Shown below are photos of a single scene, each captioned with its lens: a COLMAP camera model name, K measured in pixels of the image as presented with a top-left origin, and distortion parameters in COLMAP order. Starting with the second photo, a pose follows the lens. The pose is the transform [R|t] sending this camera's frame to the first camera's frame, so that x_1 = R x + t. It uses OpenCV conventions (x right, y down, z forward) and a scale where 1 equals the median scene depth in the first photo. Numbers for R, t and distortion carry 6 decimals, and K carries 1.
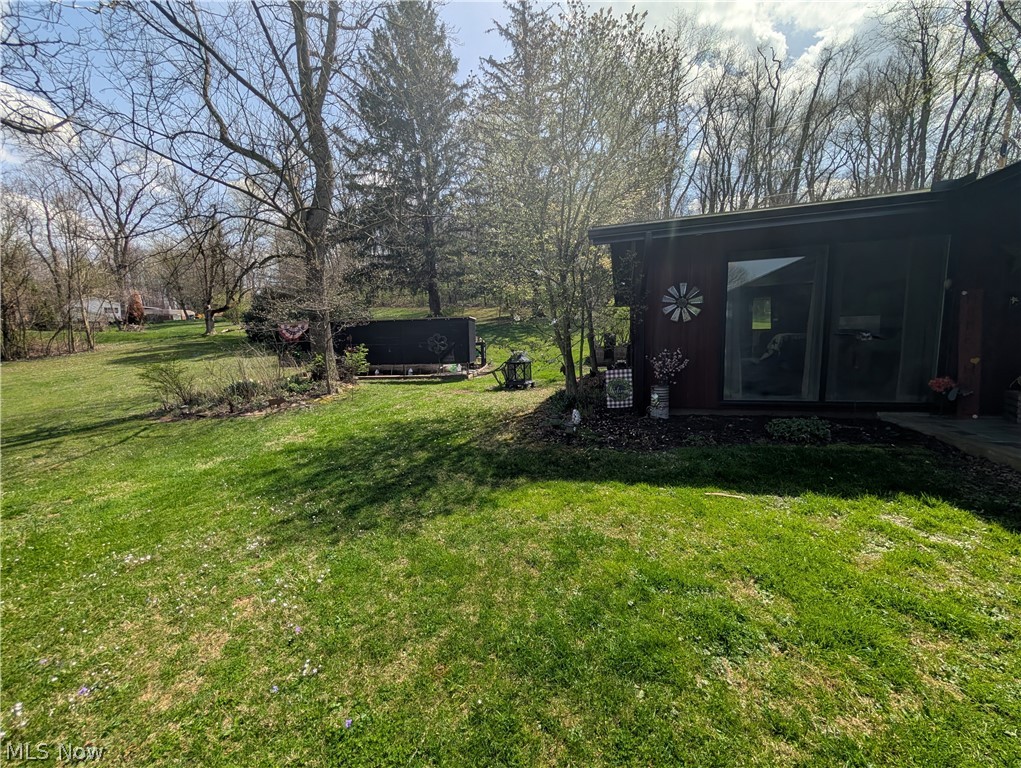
lens RADIAL K [[386.7, 0, 508.5], [0, 386.7, 387.1], [0, 0, 1]] dist [-0.002057, -0.000028]
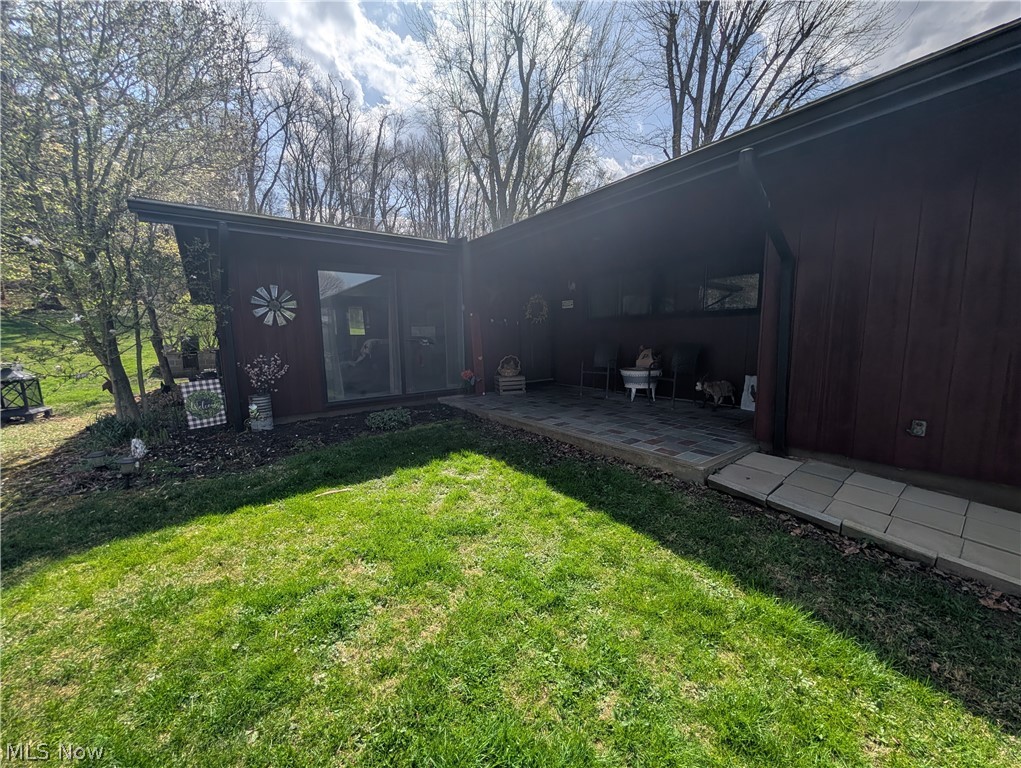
lens RADIAL K [[386.7, 0, 508.5], [0, 386.7, 387.1], [0, 0, 1]] dist [-0.002057, -0.000028]
pose [[0.592322, -0.086692, 0.801024, 0.013190], [0.095583, 0.994734, 0.036977, 0.000637], [-0.800011, 0.054663, 0.597490, -0.019816]]
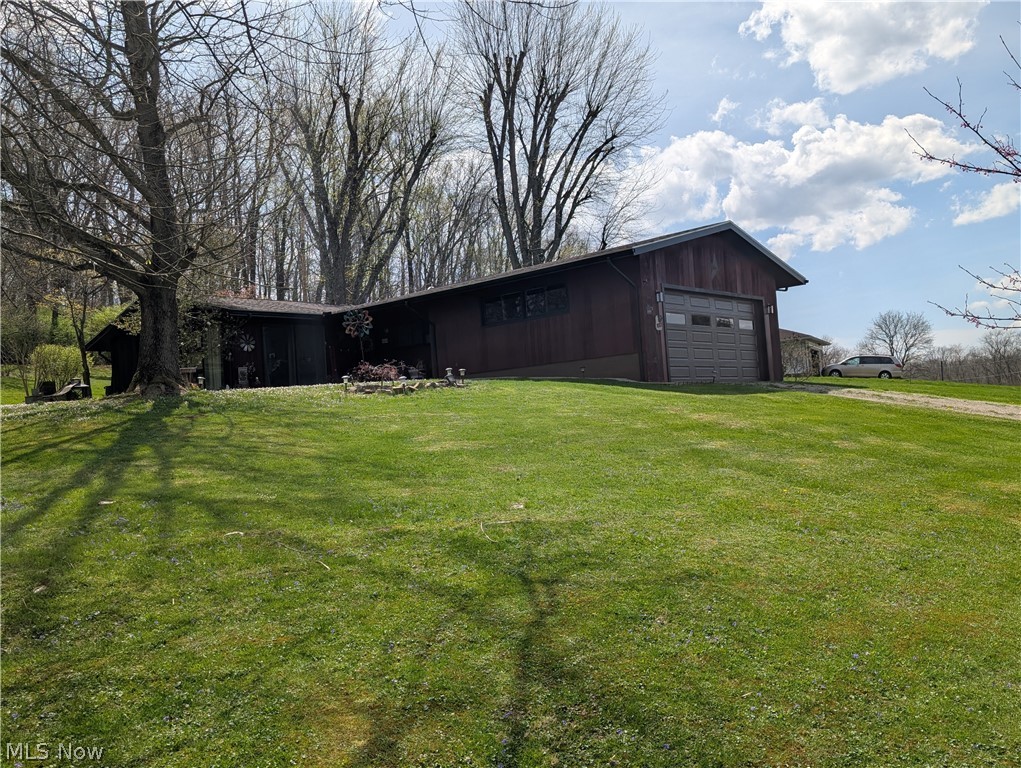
lens RADIAL K [[727.5, 0, 510.5], [0, 727.5, 384.0], [0, 0, 1]] dist [0.003083, -0.005872]
pose [[0.393938, 0.031478, 0.918598, -3.183531], [0.166394, 0.980458, -0.104955, 0.799877], [-0.903950, 0.194195, 0.381002, -2.162267]]
